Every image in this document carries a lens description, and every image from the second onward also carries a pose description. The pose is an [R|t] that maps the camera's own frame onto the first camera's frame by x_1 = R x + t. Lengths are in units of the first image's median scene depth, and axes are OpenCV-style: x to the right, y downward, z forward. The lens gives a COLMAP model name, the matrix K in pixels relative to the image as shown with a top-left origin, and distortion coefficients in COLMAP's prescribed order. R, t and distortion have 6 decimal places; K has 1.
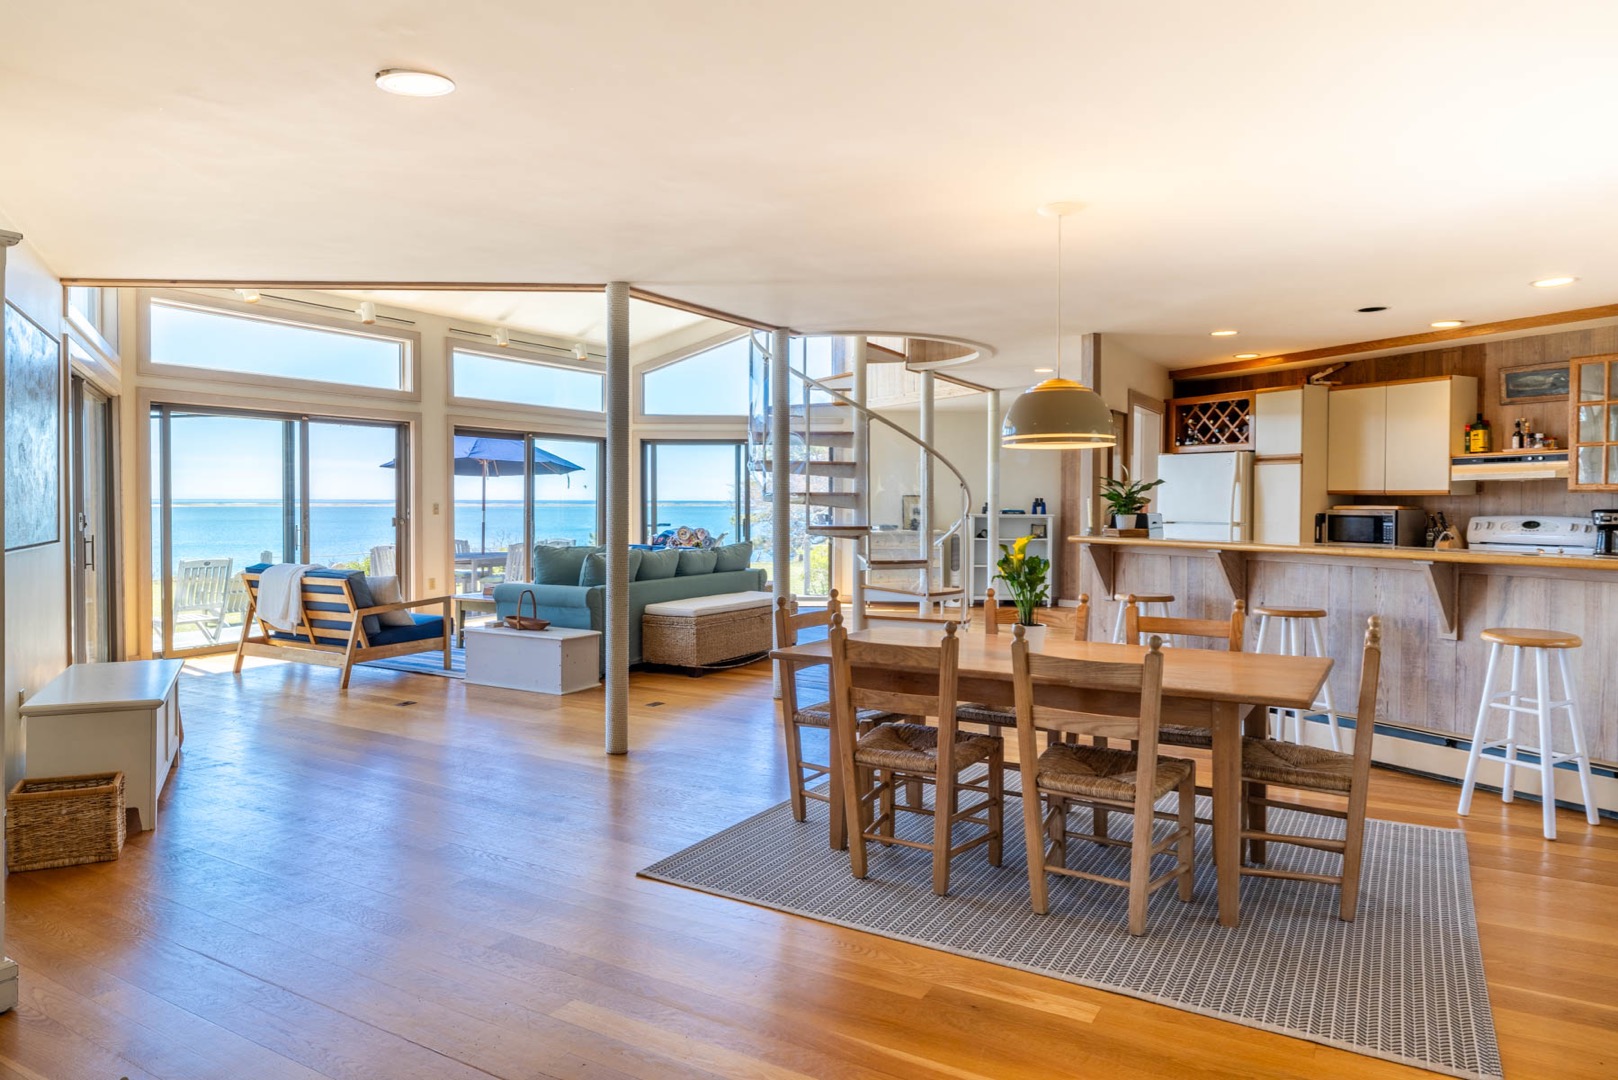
lens RADIAL K [[1022.3, 0, 805.0], [0, 1022.3, 527.8], [0, 0, 1]] dist [-0.009007, -0.000550]
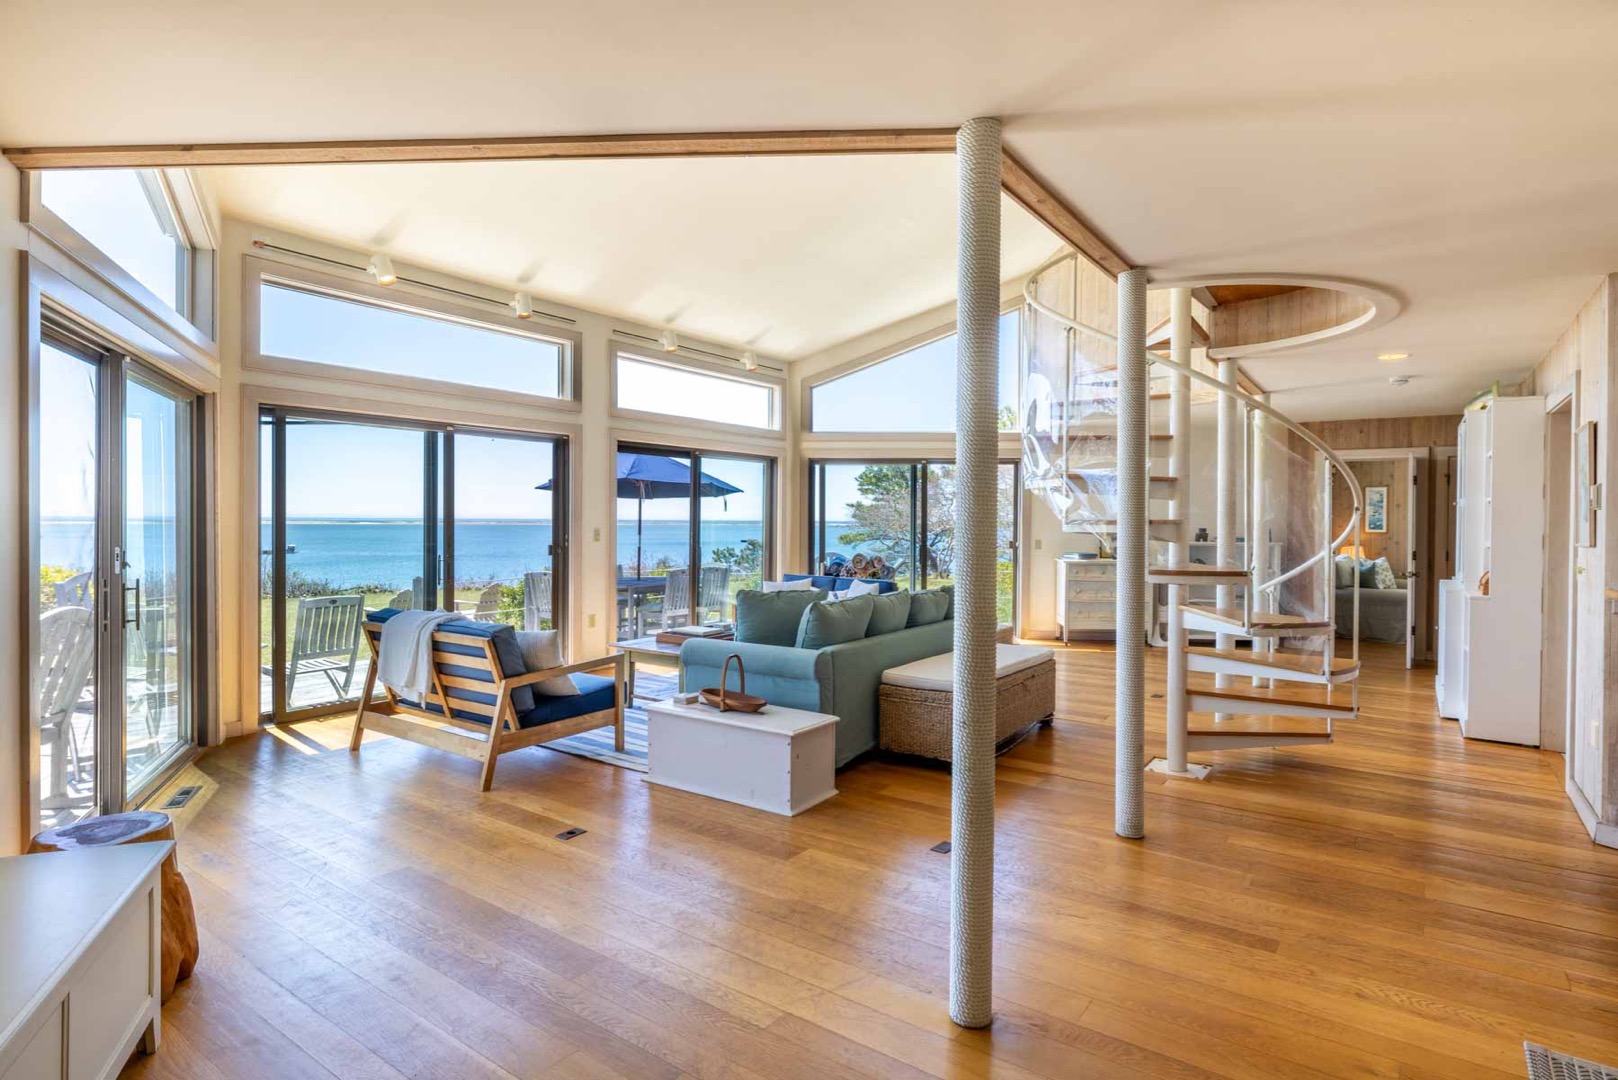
lens RADIAL K [[865.5, 0, 808.2], [0, 865.5, 539.5], [0, 0, 1]] dist [-0.002851, -0.000583]
pose [[0.996160, 0.005166, -0.087403, -0.138184], [-0.005669, 0.999969, -0.005506, -0.014044], [0.087371, 0.005981, 0.996158, 0.329274]]
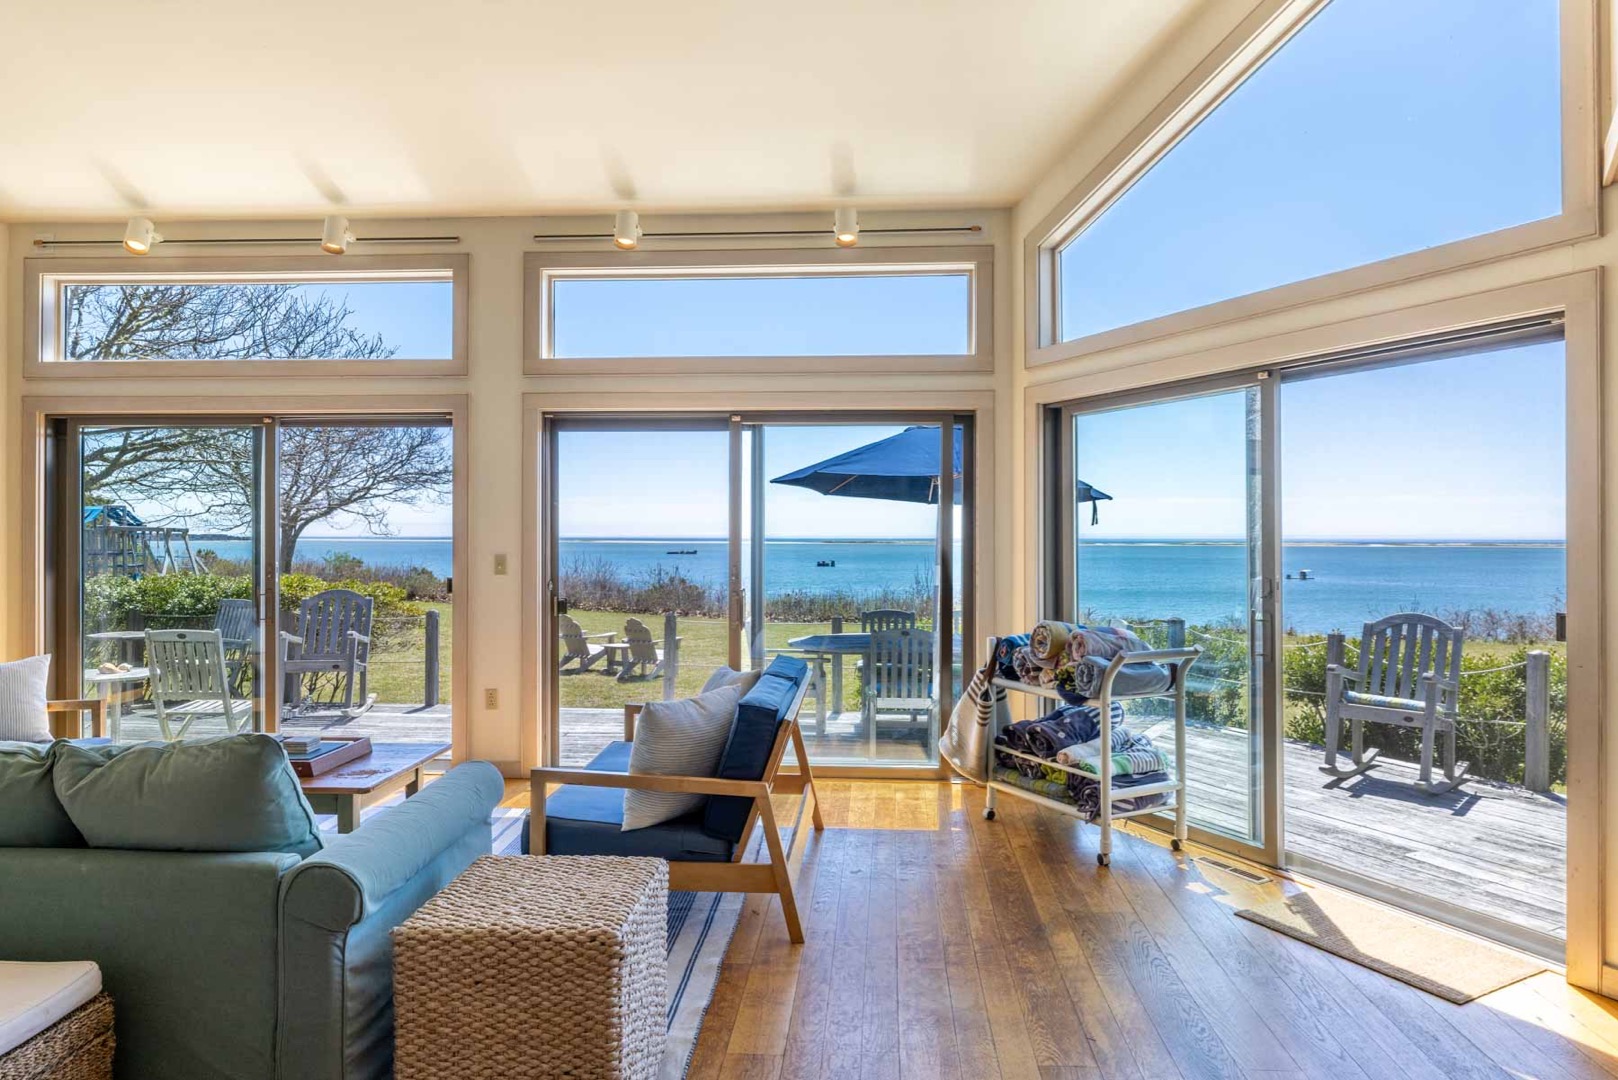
lens RADIAL K [[1040.2, 0, 809.0], [0, 1040.2, 536.5], [0, 0, 1]] dist [-0.003410, -0.001377]
pose [[0.455445, 0.001981, -0.890262, 0.254675], [-0.022999, 0.999690, -0.009542, -0.037982], [0.889967, 0.024821, 0.455349, 1.049273]]
